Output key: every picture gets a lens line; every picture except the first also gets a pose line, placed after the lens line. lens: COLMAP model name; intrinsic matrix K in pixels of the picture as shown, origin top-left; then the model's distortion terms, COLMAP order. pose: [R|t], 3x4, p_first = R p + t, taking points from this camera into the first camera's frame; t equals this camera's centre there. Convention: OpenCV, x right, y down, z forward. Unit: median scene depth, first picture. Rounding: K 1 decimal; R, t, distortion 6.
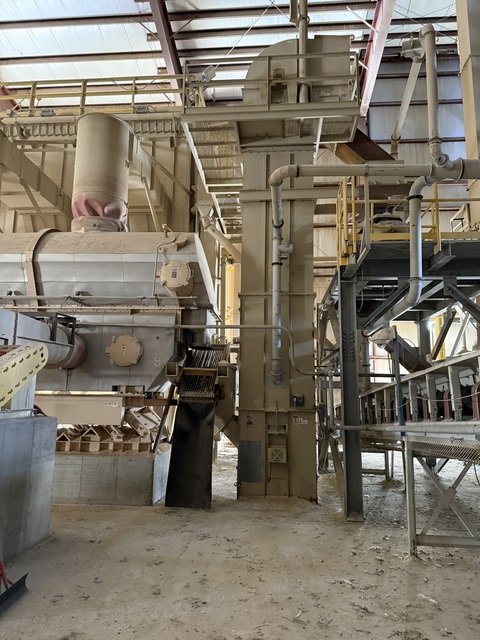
lens RADIAL K [[446.4, 0, 240.0], [0, 446.4, 320.0], [0, 0, 1]] dist [0.116598, -0.202147]
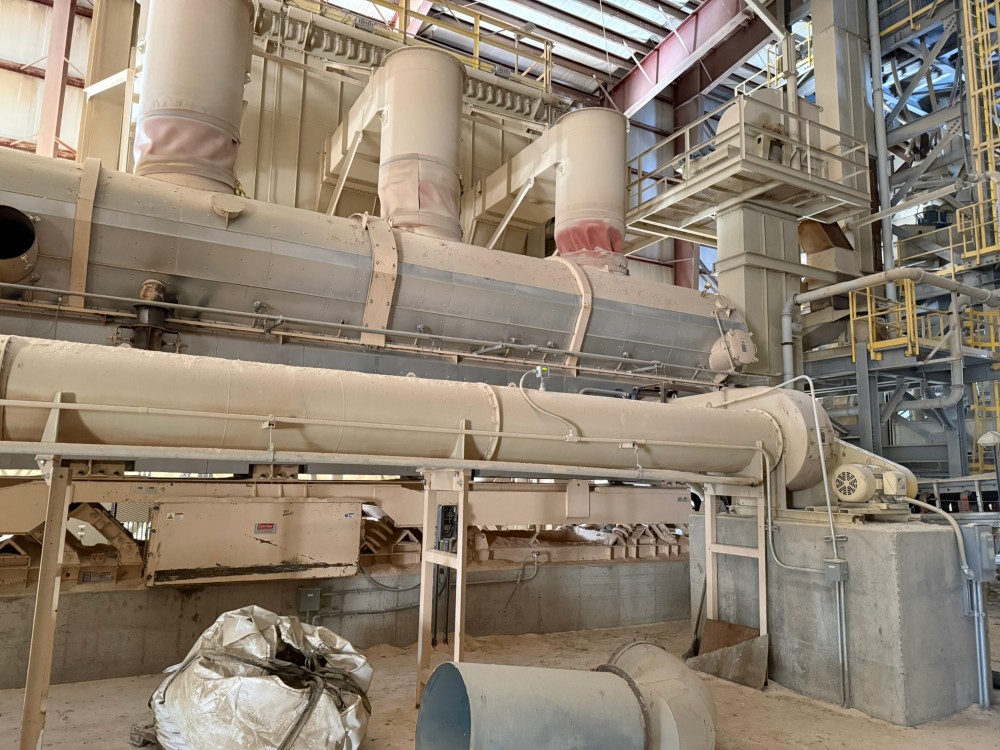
lens RADIAL K [[694.4, 0, 499.8], [0, 694.4, 372.4], [0, 0, 1]] dist [0.091712, -0.111299]
pose [[0.836076, 0.084488, 0.542070, -0.958076], [-0.097701, 0.995206, -0.004423, -0.003659], [-0.539845, -0.049262, 0.840322, 0.094560]]
